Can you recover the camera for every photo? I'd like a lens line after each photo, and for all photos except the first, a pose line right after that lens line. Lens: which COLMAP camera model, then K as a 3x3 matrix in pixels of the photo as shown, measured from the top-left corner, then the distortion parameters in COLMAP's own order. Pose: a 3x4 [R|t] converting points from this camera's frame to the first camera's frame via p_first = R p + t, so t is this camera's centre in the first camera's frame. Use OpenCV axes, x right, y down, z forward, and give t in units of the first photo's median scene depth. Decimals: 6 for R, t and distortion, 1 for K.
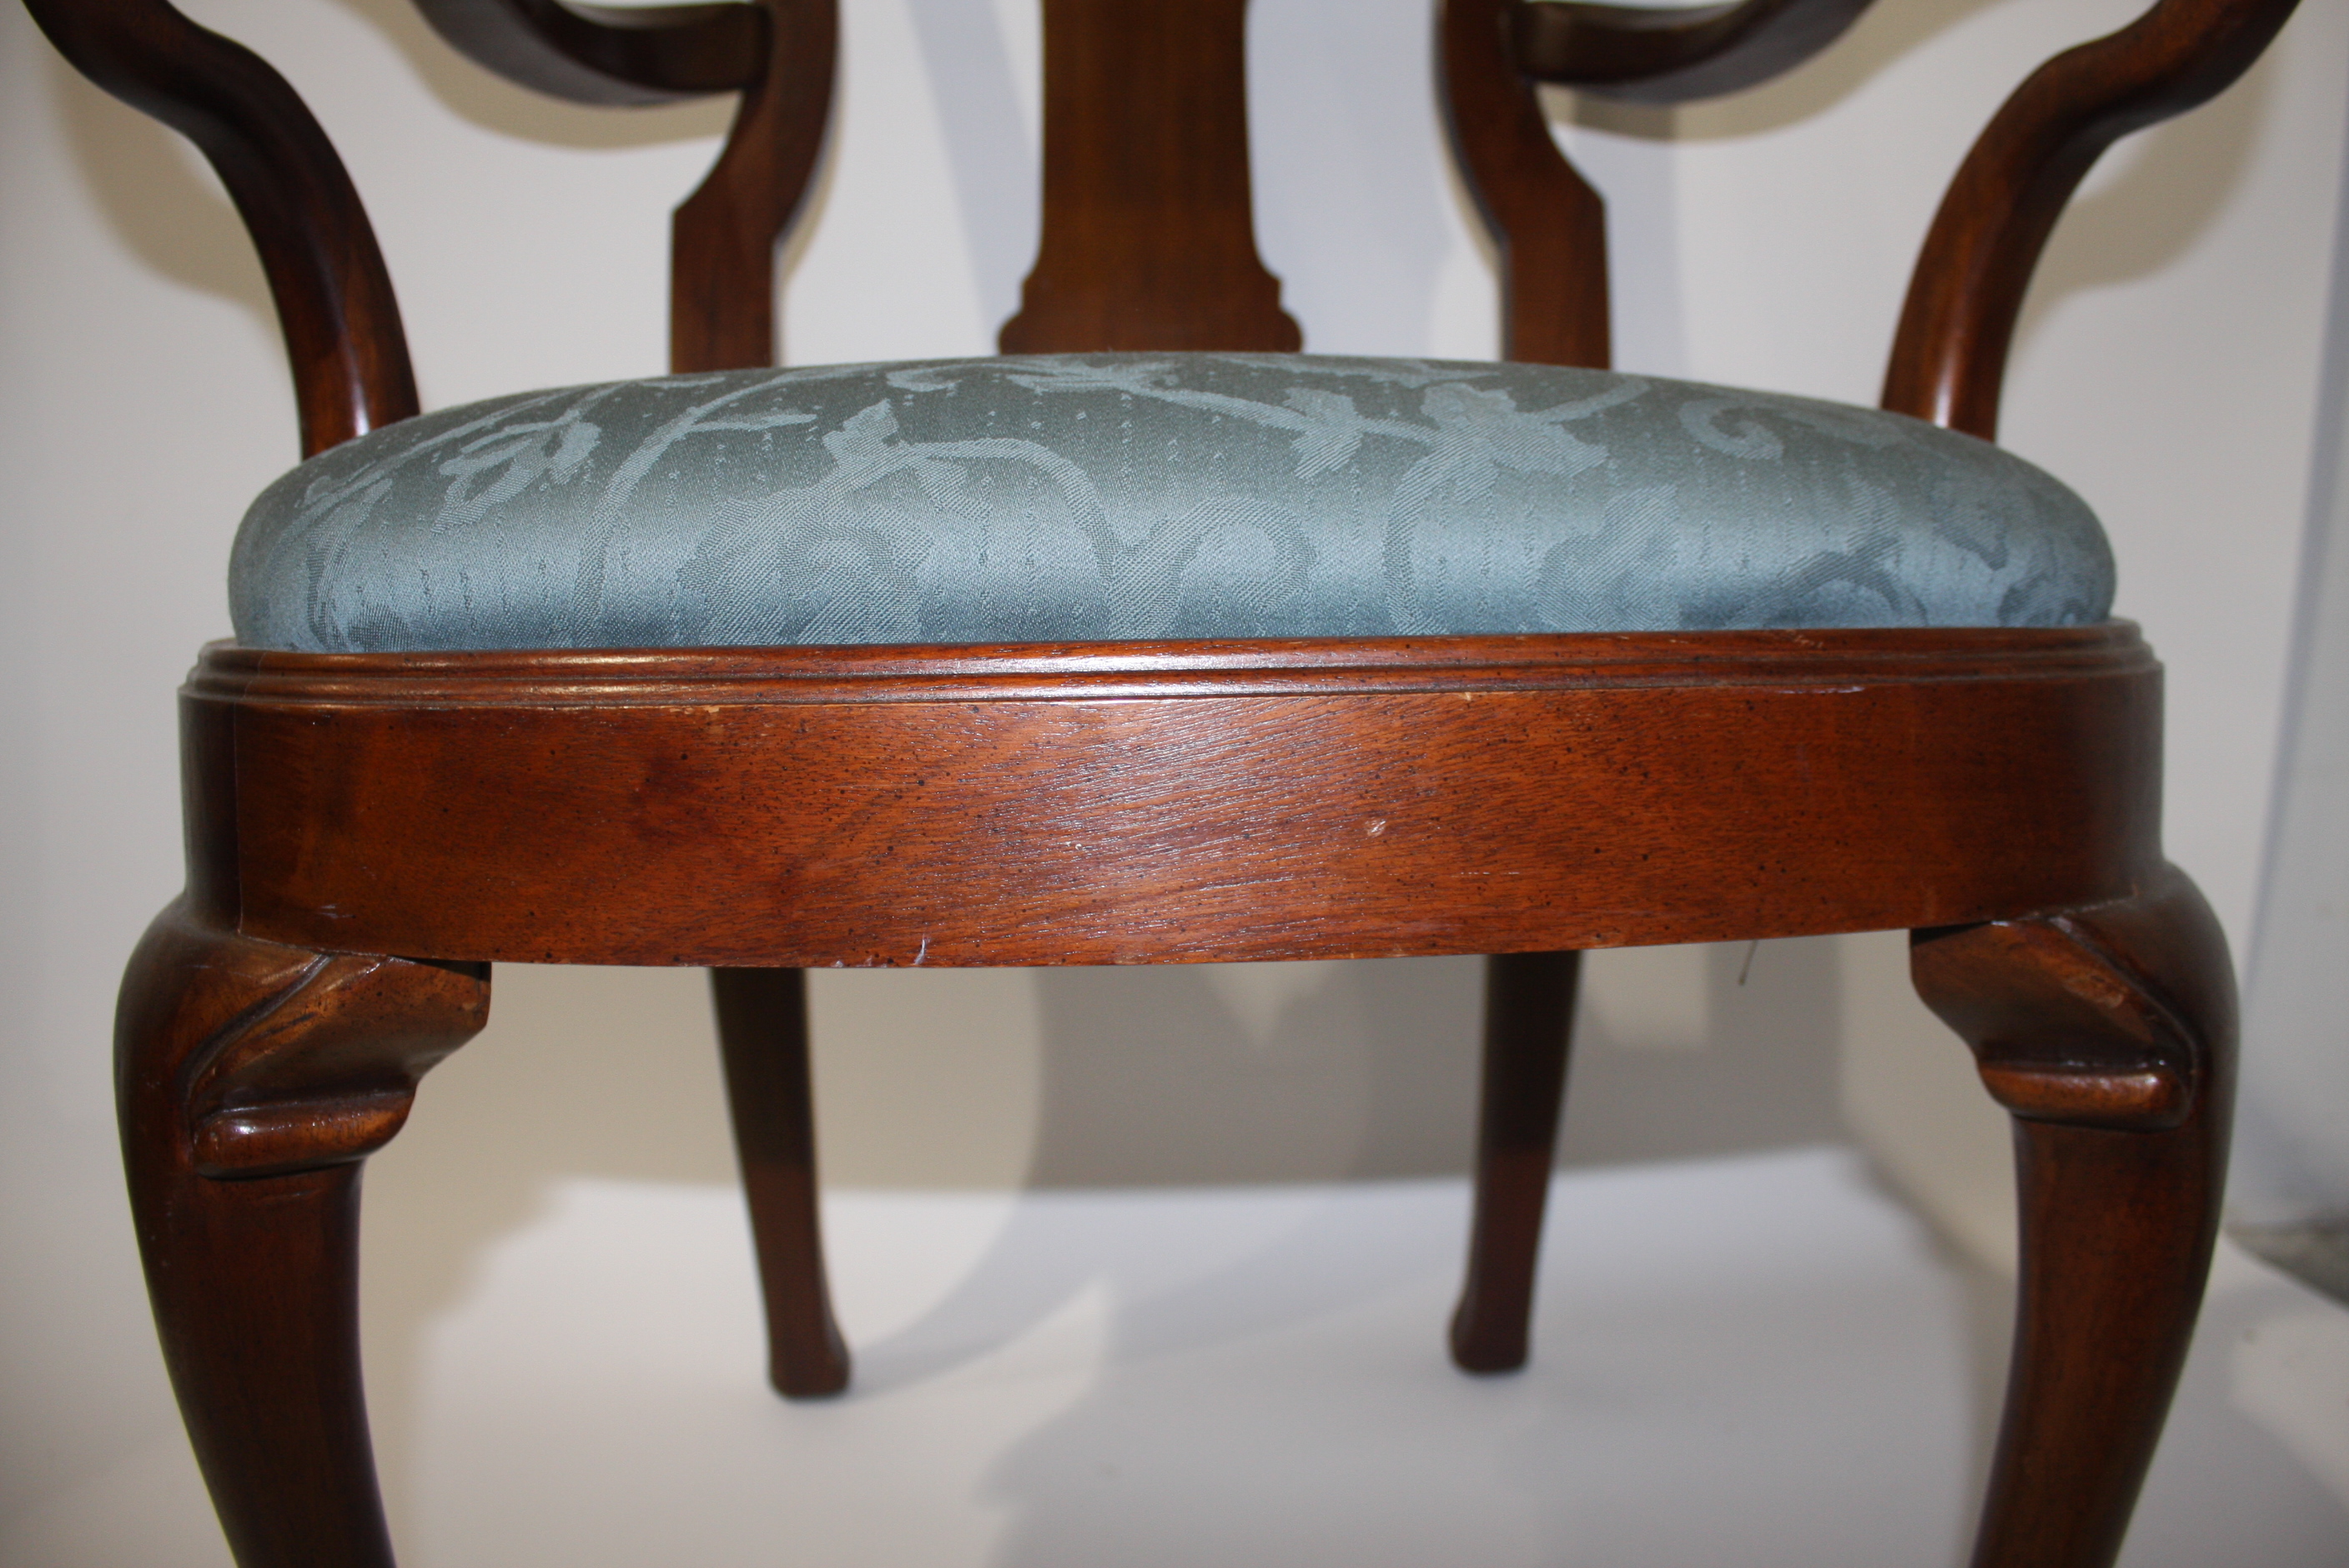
lens RADIAL K [[2046.7, 0, 1174.5], [0, 2046.7, 784.0], [0, 0, 1]] dist [-0.152459, 0.130923]
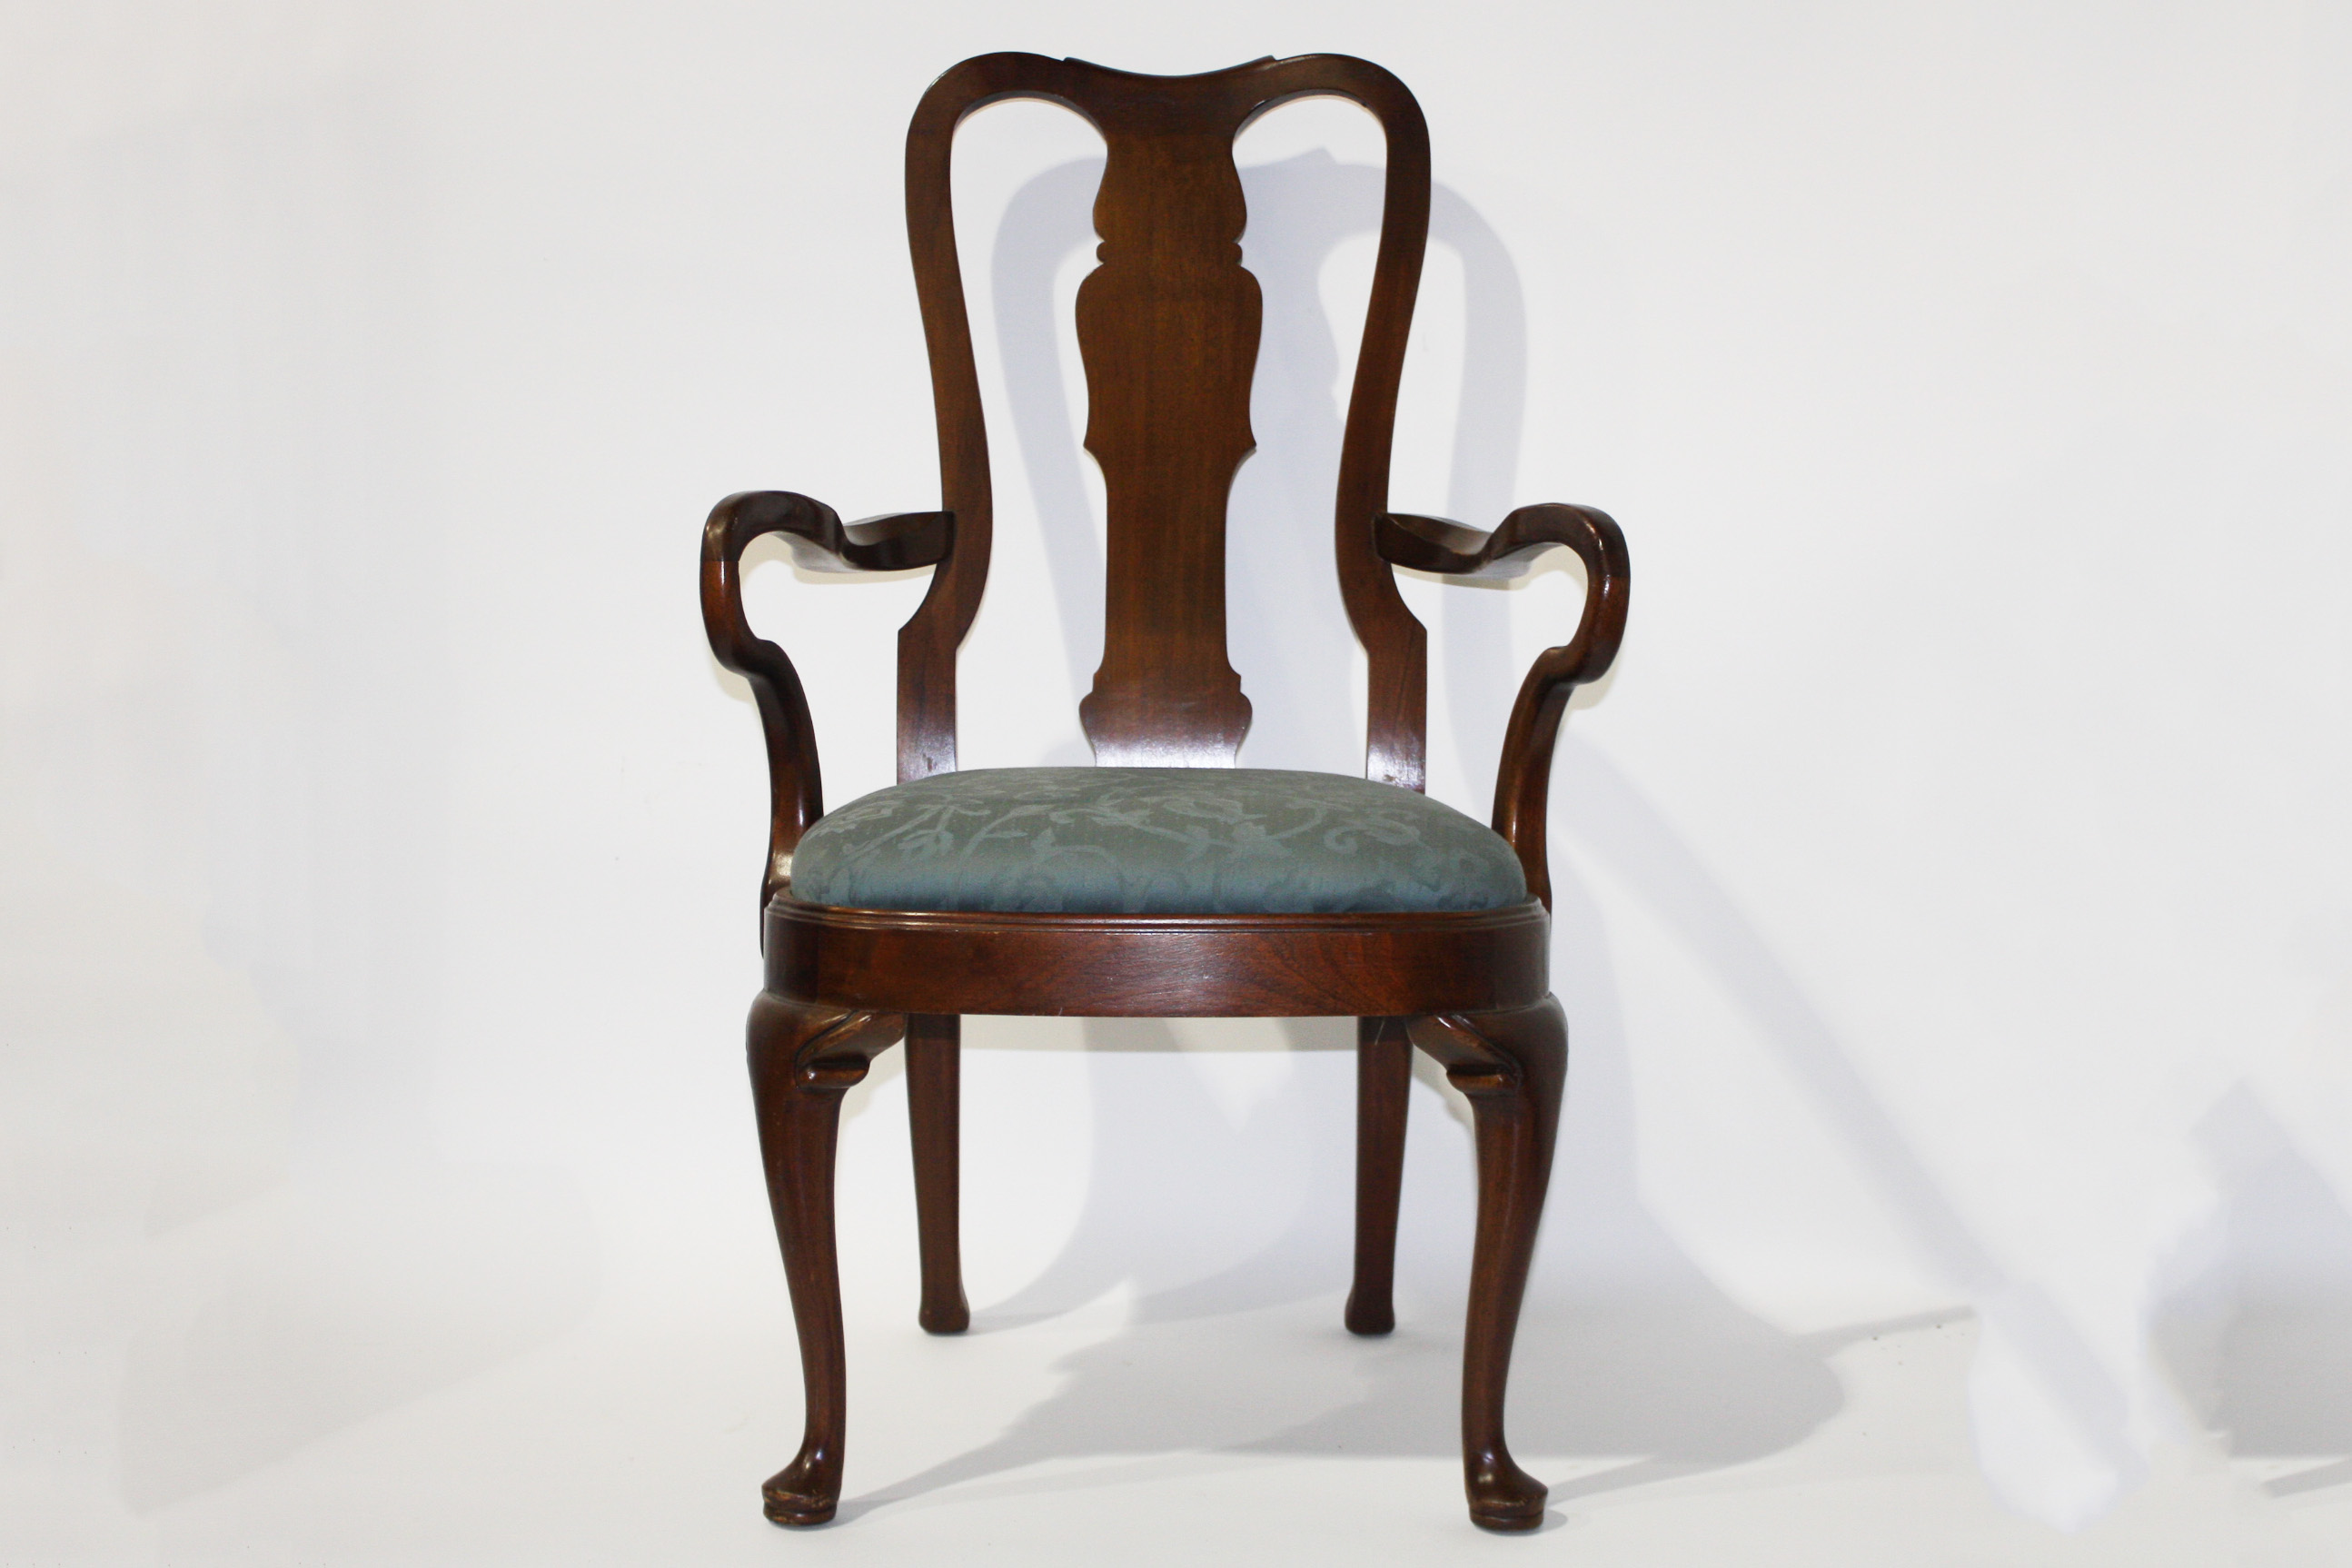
lens RADIAL K [[2885.0, 0, 1176.0], [0, 2885.0, 784.0], [0, 0, 1]] dist [-0.080798, 0.001876]
pose [[0.999076, 0.019589, -0.038262, 0.200836], [-0.021829, 0.998018, -0.059026, -0.008149], [0.037030, 0.059807, 0.997523, -3.202081]]
